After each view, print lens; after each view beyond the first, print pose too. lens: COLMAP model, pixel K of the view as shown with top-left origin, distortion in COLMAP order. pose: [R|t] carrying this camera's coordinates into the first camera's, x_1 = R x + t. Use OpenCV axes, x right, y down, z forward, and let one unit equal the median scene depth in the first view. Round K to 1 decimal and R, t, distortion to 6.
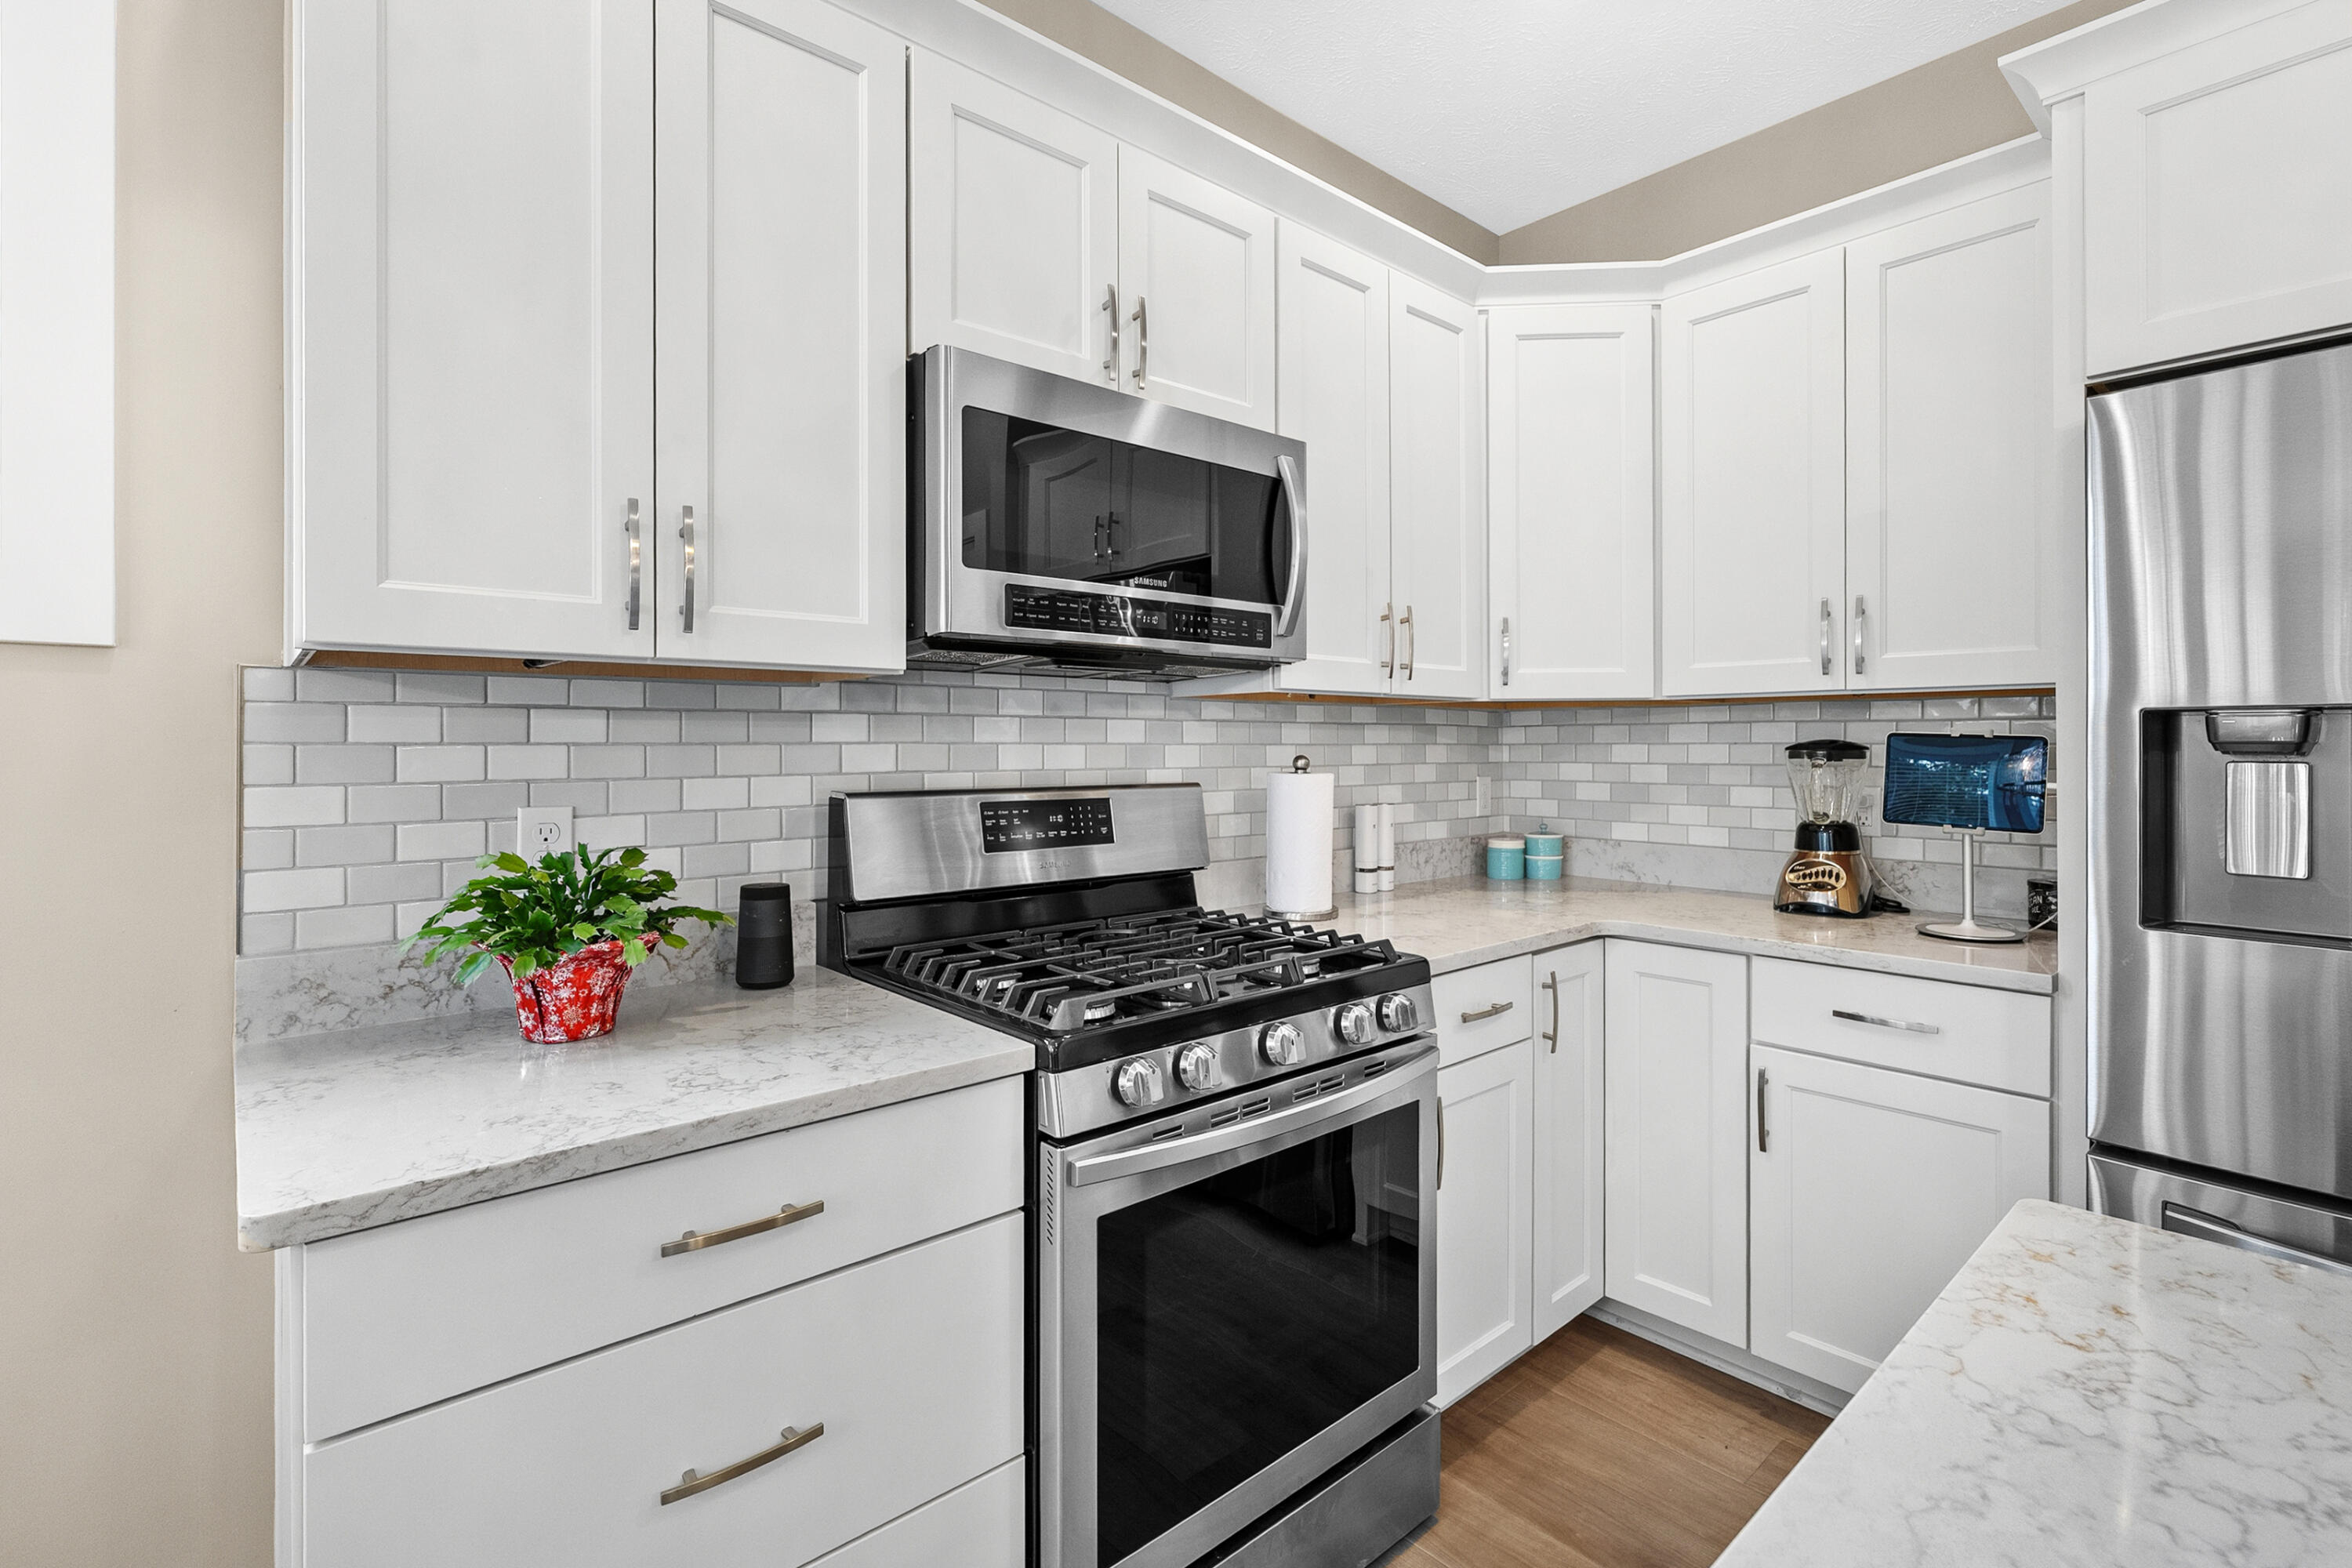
lens RADIAL K [[1077.9, 0, 1172.2], [0, 1077.9, 741.5], [0, 0, 1]] dist [-0.005272, 0.002001]
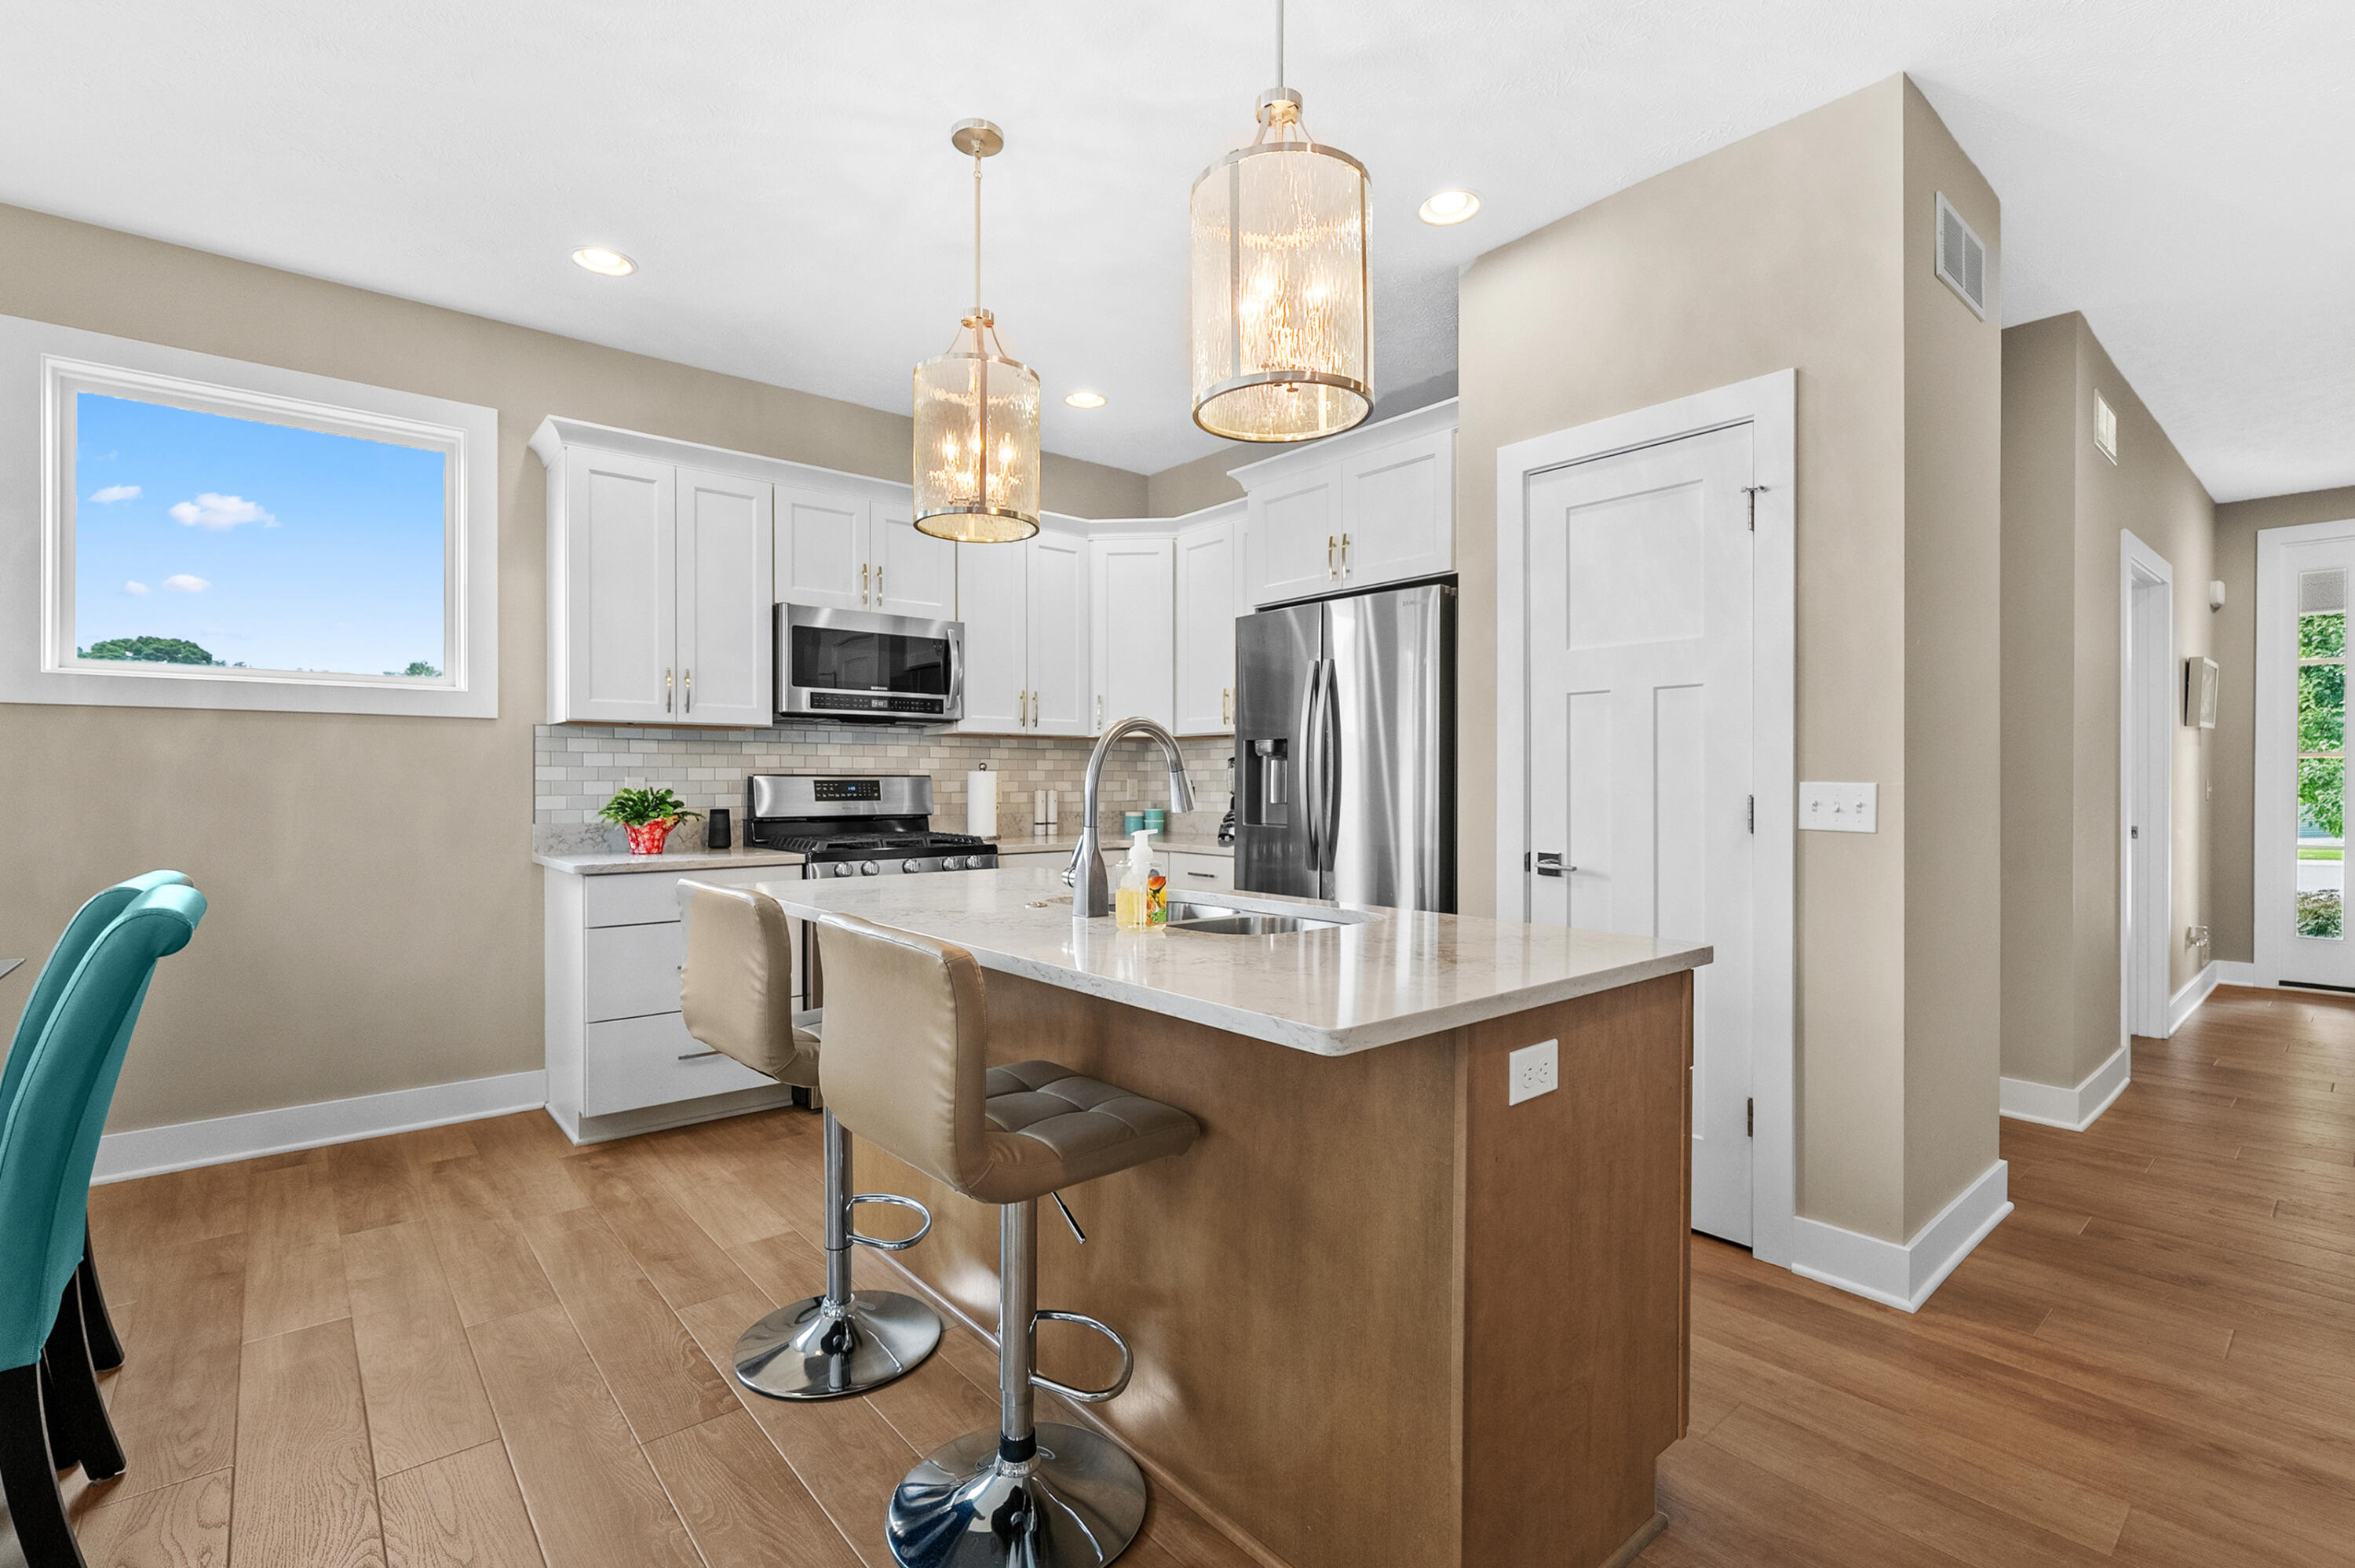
lens RADIAL K [[1079.1, 0, 1185.9], [0, 1079.1, 783.2], [0, 0, 1]] dist [-0.005272, 0.002001]
pose [[0.999973, -0.000492, -0.007389, 0.712164], [0.000524, 0.999991, 0.004320, 0.058853], [0.007387, -0.004324, 0.999963, -1.477226]]
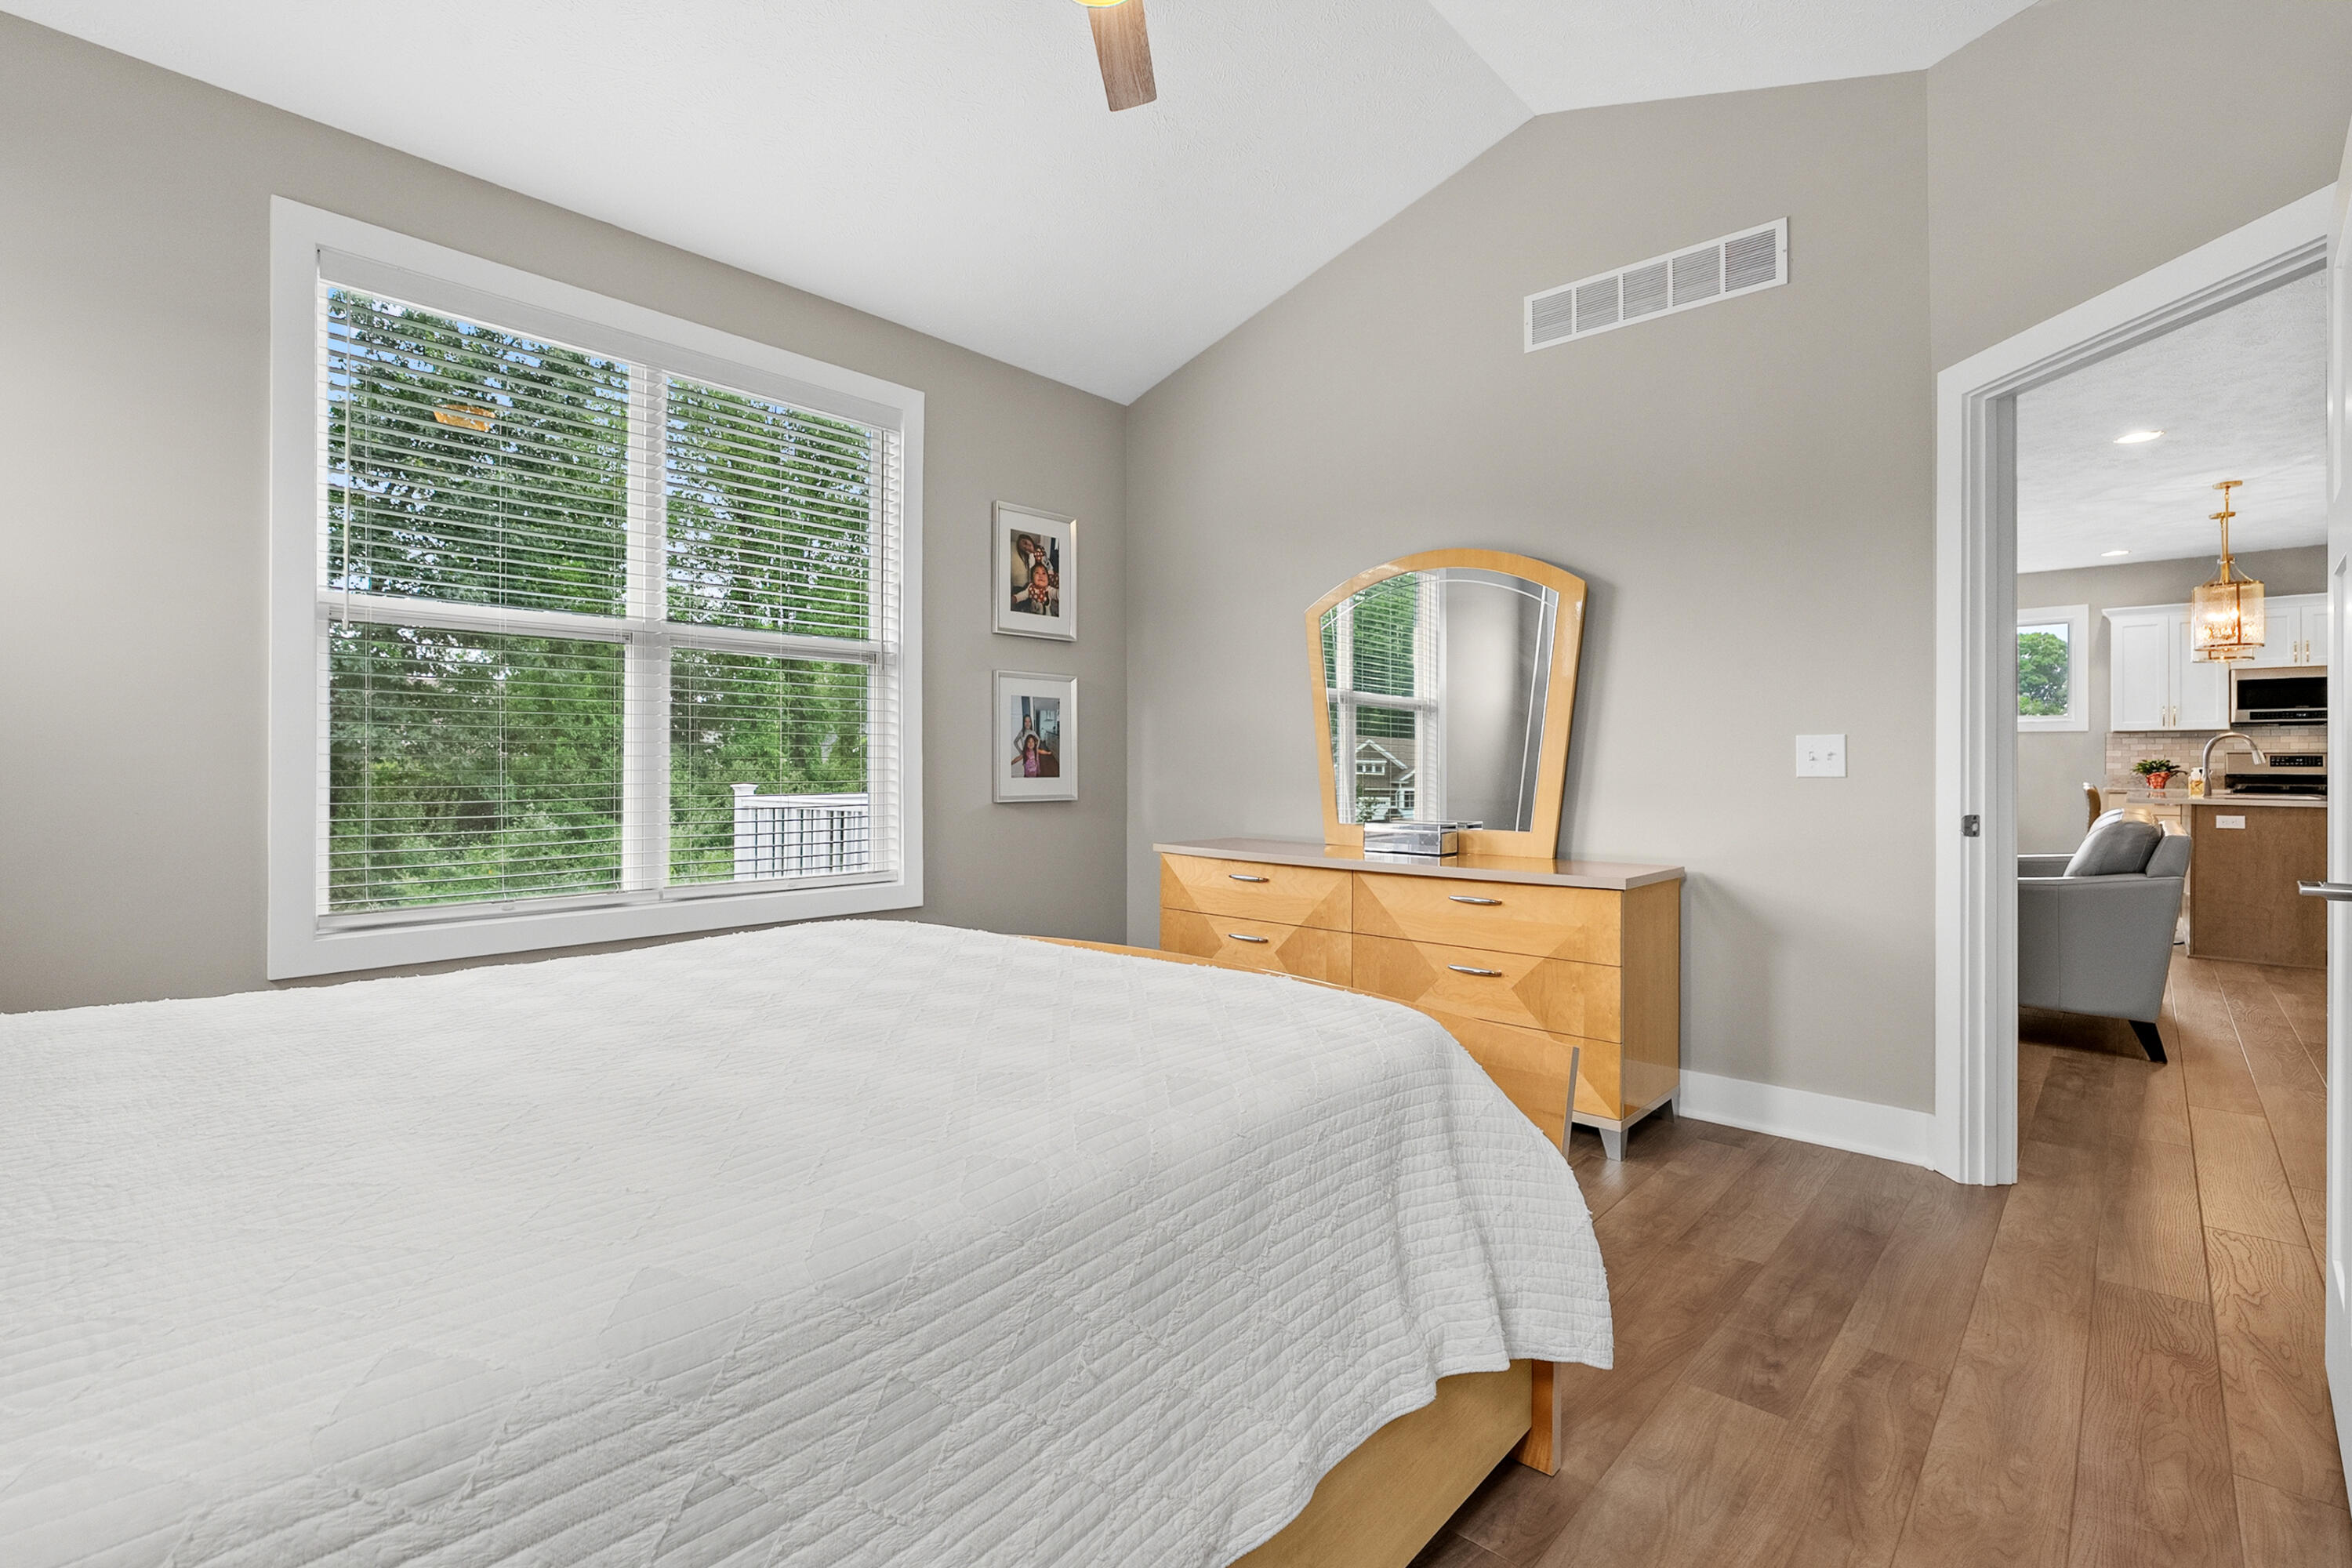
lens RADIAL K [[1077.9, 0, 1181.2], [0, 1077.9, 769.8], [0, 0, 1]] dist [-0.005272, 0.002001]
pose [[0.134337, 0.004801, -0.990924, 3.983634], [0.000401, 0.999988, 0.004899, 0.099707], [0.990936, -0.001055, 0.134333, -4.473451]]
